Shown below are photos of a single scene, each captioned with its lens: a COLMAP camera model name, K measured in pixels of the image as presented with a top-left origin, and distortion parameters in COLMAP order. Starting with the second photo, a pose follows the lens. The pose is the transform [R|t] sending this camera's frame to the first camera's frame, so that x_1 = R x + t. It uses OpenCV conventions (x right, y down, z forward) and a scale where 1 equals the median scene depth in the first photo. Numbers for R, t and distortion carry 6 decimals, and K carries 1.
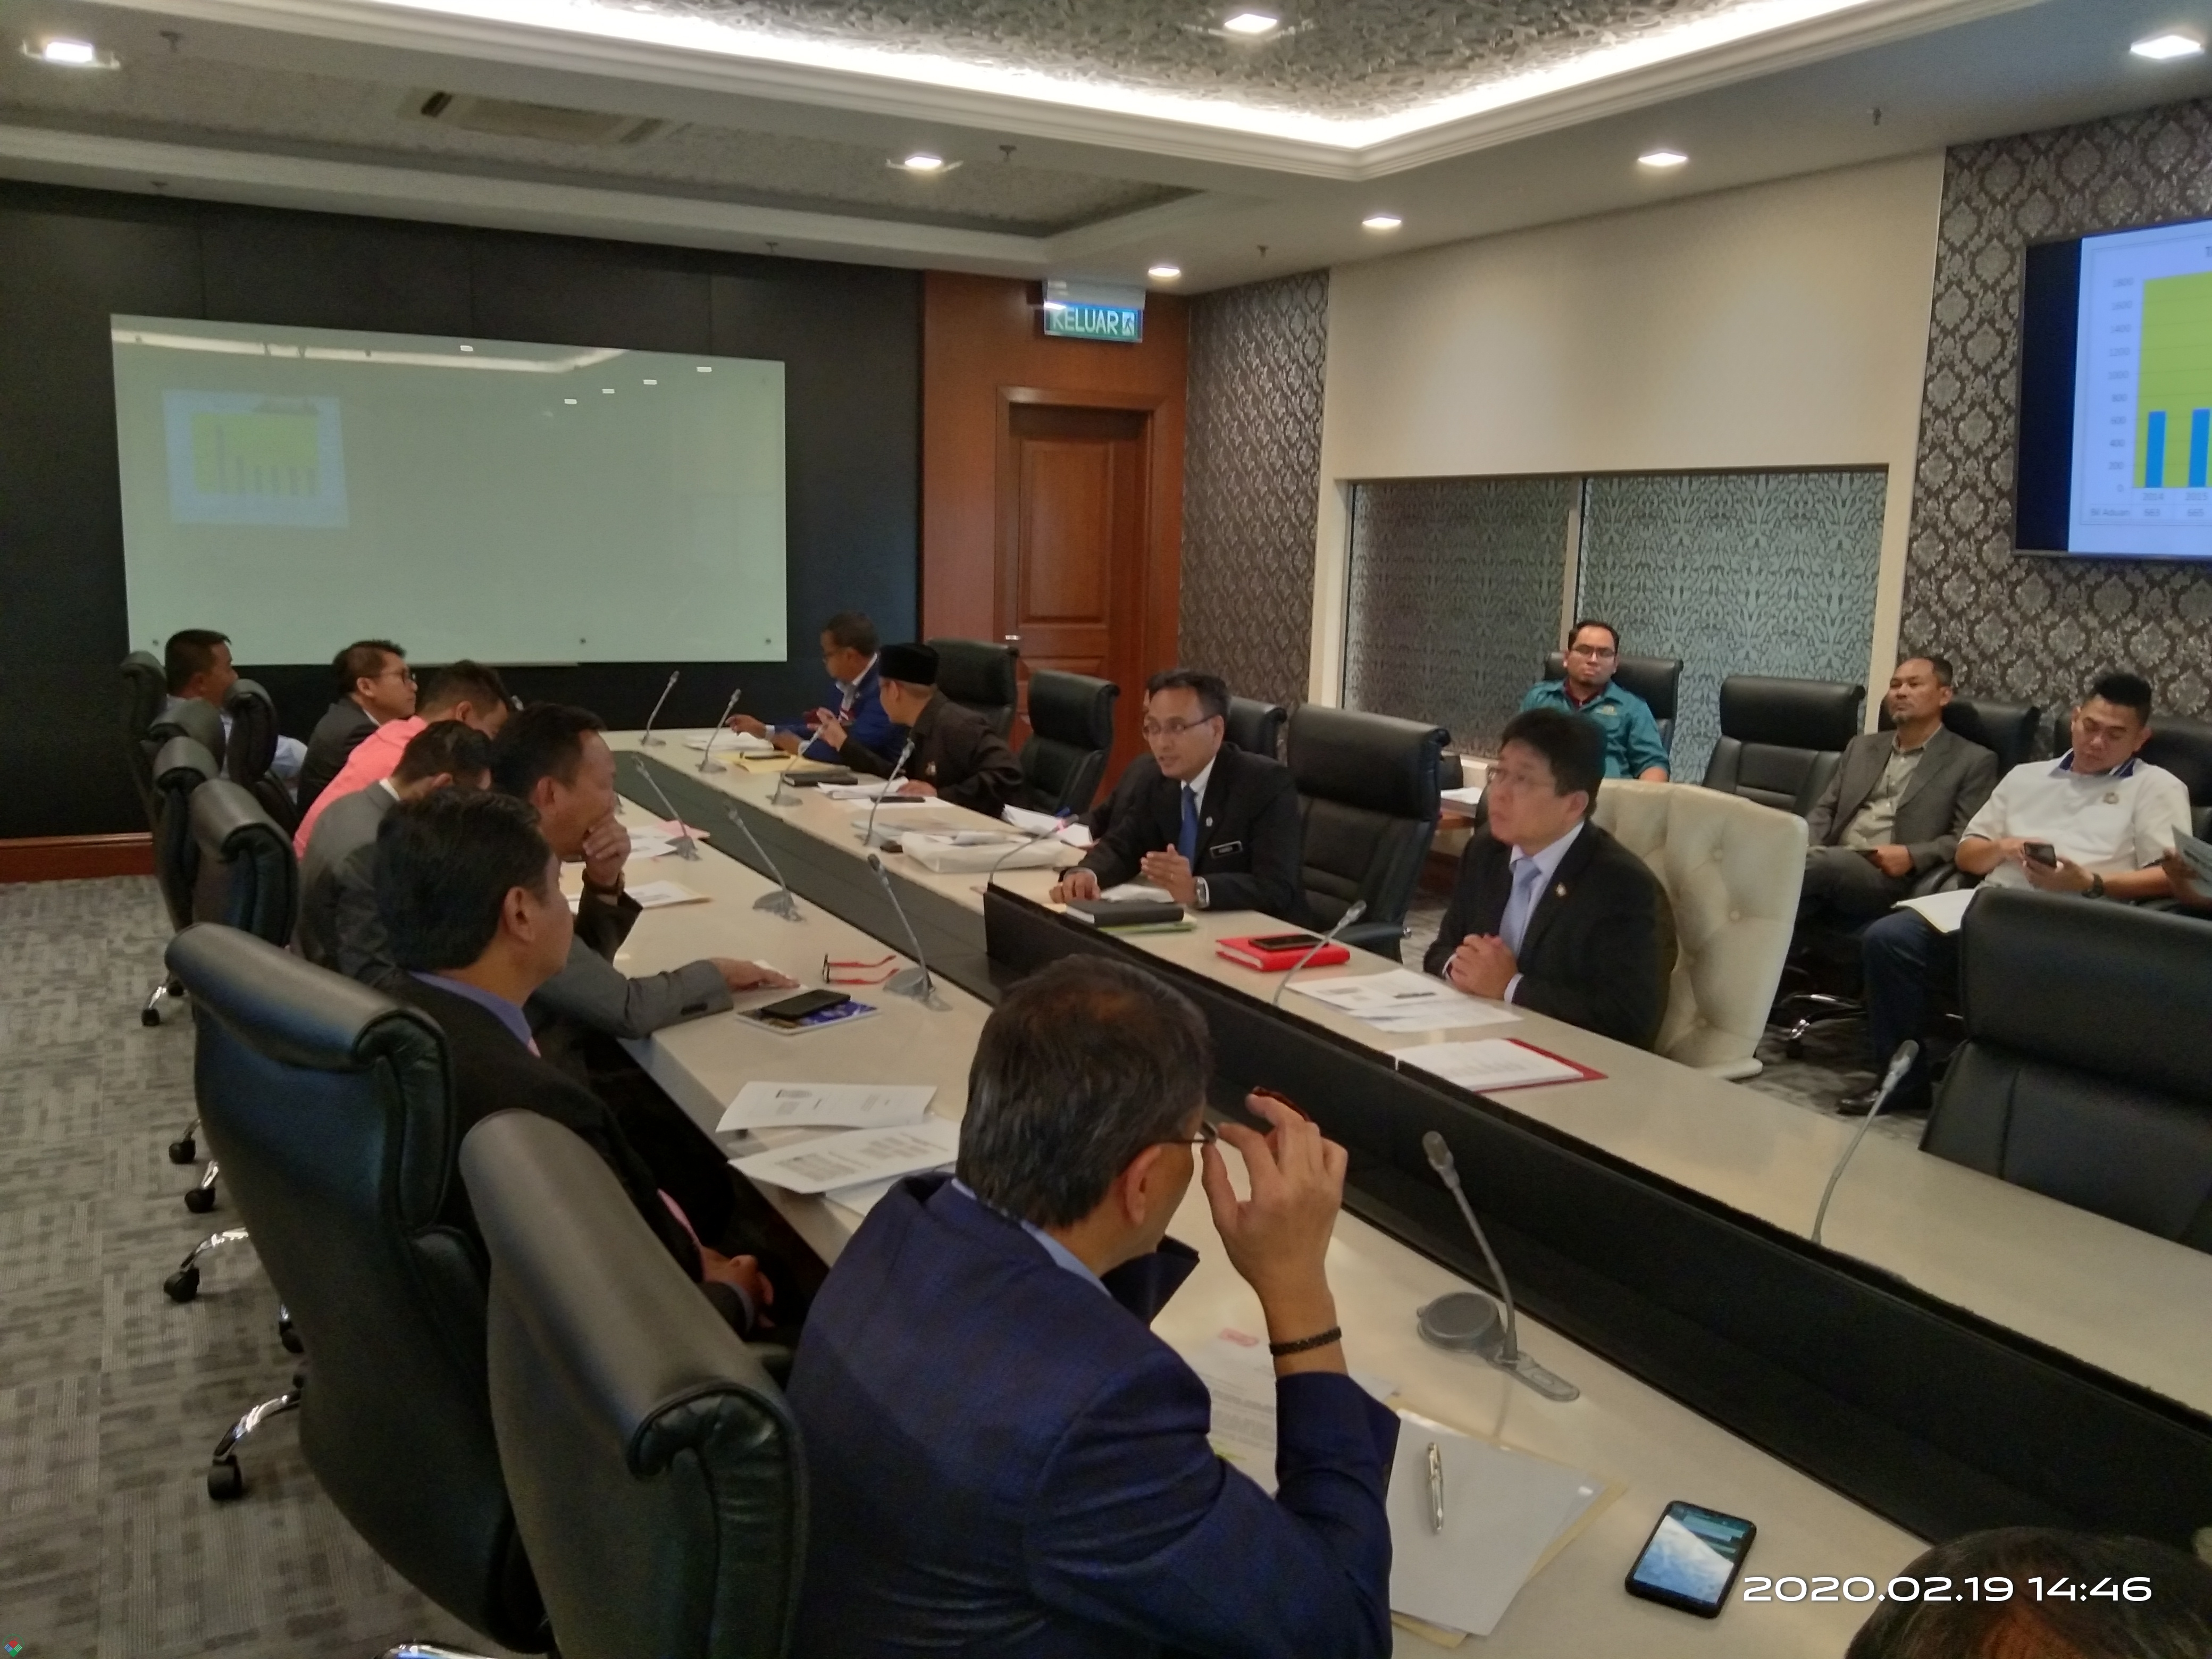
lens RADIAL K [[1767.5, 0, 1093.2], [0, 1767.5, 836.9], [0, 0, 1]] dist [0.026034, -0.074139]
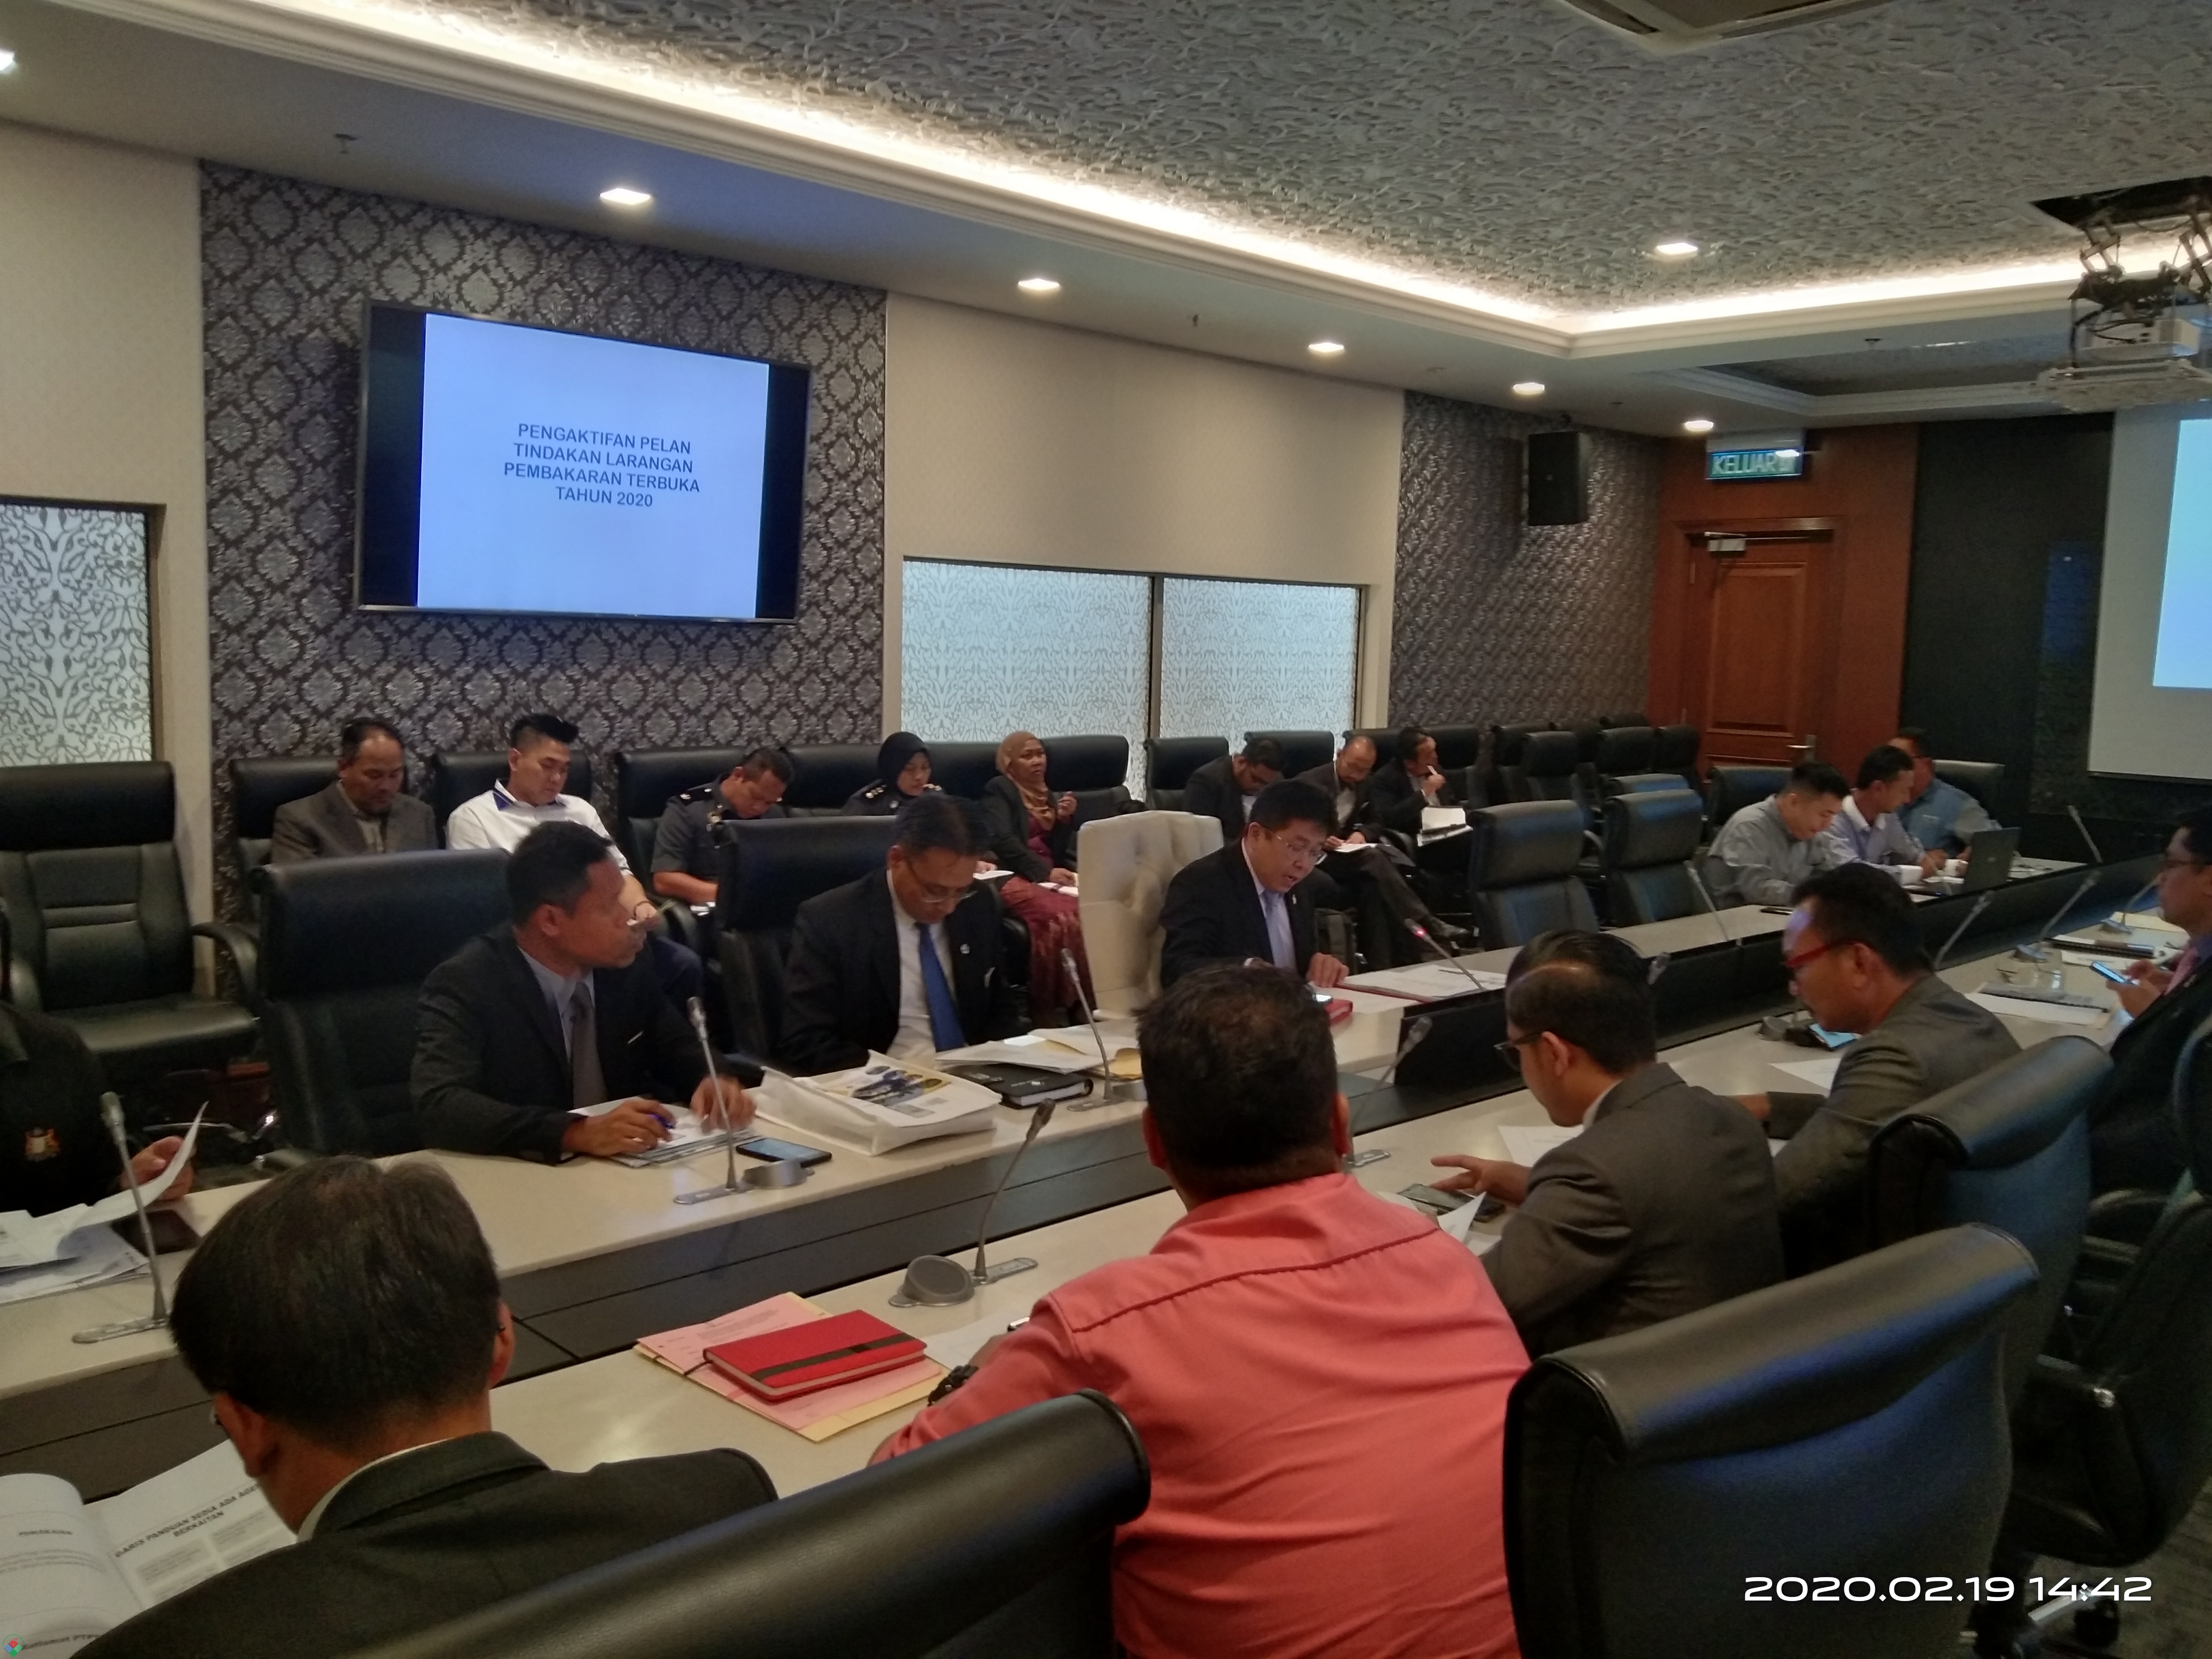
lens RADIAL K [[1767.5, 0, 1111.5], [0, 1767.5, 837.5], [0, 0, 1]] dist [0.026034, -0.074139]
pose [[-0.272240, -0.141167, 0.951818, -0.550143], [0.127767, 0.975118, 0.181166, -0.156578], [-0.953709, 0.170932, -0.247430, 0.838432]]
